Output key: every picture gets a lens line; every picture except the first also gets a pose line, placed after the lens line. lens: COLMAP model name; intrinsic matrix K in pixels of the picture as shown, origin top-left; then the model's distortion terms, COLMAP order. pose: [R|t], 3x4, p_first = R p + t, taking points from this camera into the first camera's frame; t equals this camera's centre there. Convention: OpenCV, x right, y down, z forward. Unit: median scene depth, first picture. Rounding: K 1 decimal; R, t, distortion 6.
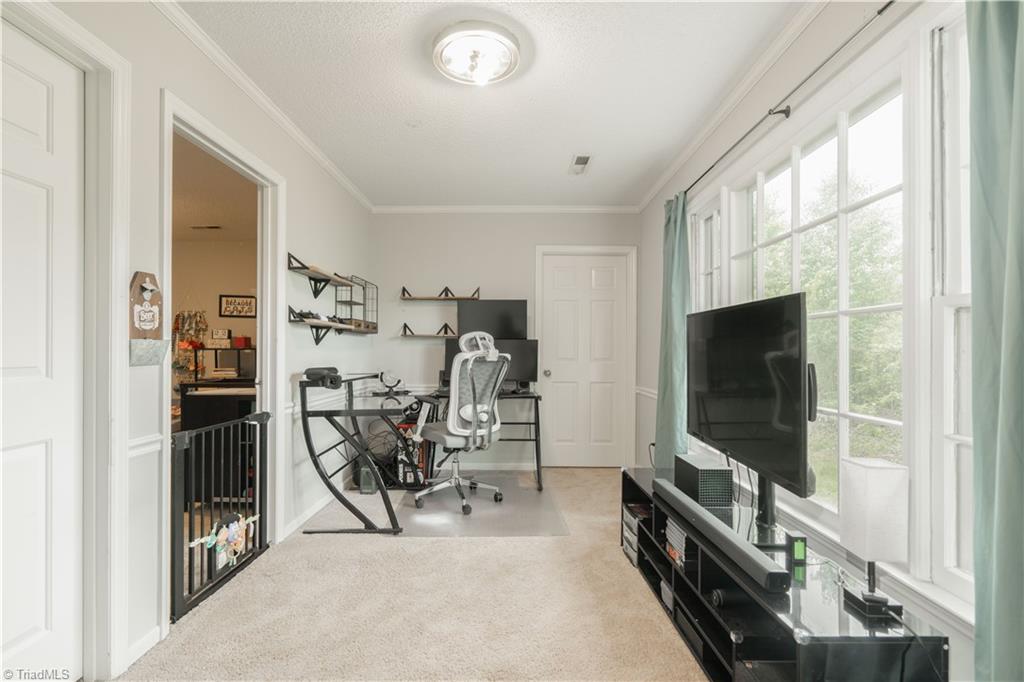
lens RADIAL K [[475.6, 0, 514.1], [0, 475.6, 347.9], [0, 0, 1]] dist [-0.004375, 0.001876]
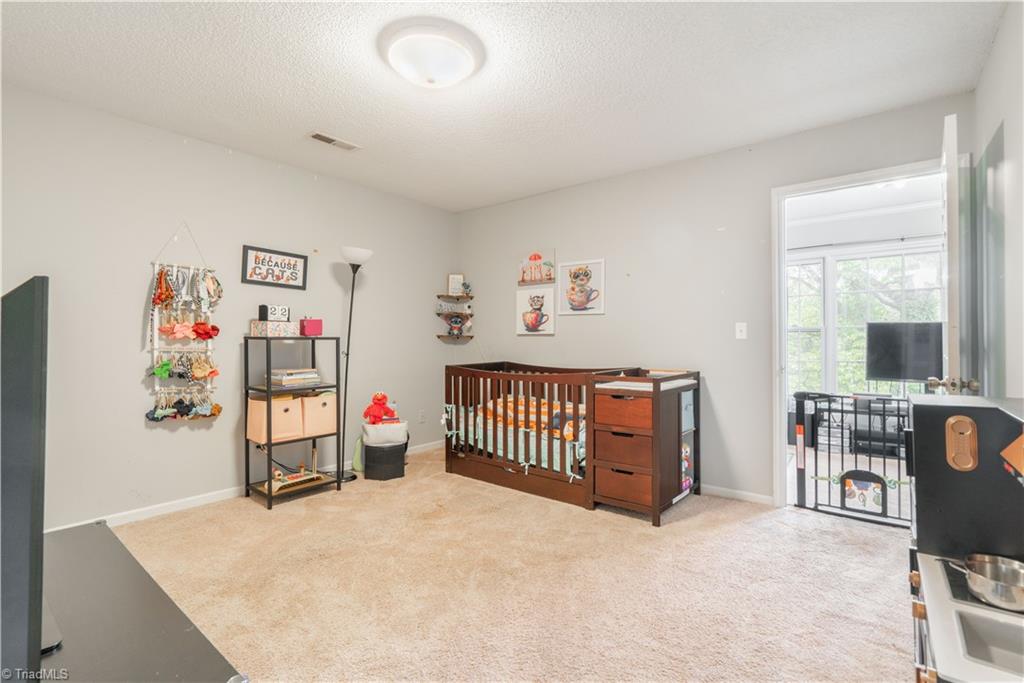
lens RADIAL K [[475.6, 0, 509.2], [0, 475.6, 336.5], [0, 0, 1]] dist [-0.004375, 0.001876]
pose [[0.639294, 0.004870, 0.768947, -0.859167], [-0.001260, 0.999985, -0.005286, 0.002989], [-0.768961, 0.002410, 0.639291, 0.376747]]
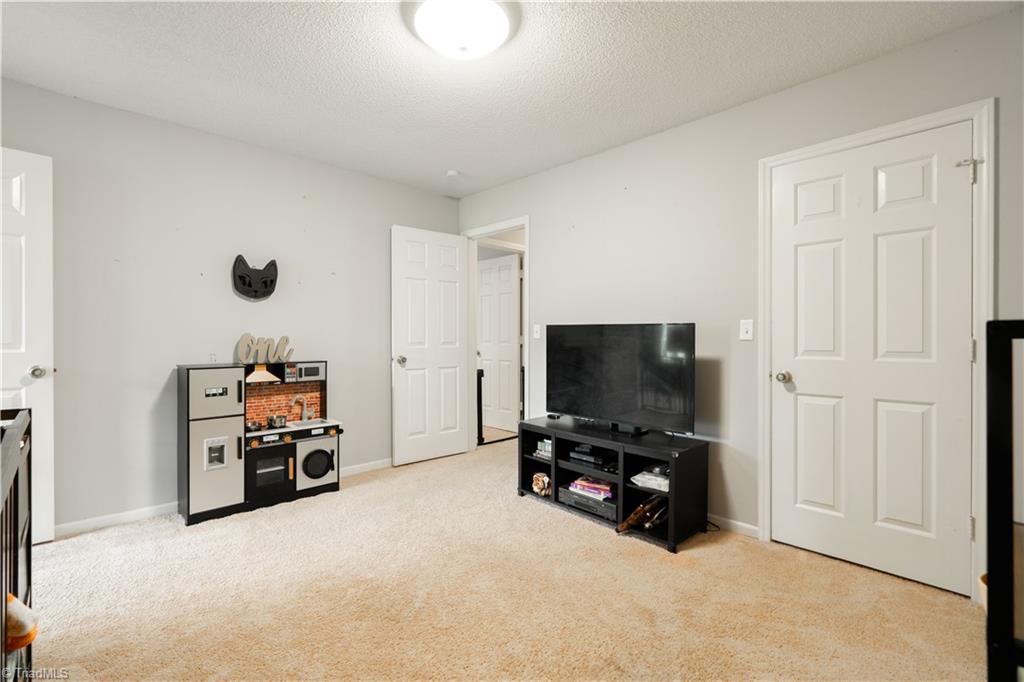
lens RADIAL K [[475.6, 0, 517.4], [0, 475.6, 334.9], [0, 0, 1]] dist [-0.004375, 0.001876]
pose [[-0.724650, -0.000415, -0.689117, -0.402969], [0.002887, 0.999989, -0.003638, 0.001086], [0.689111, -0.004626, -0.724641, 0.940563]]
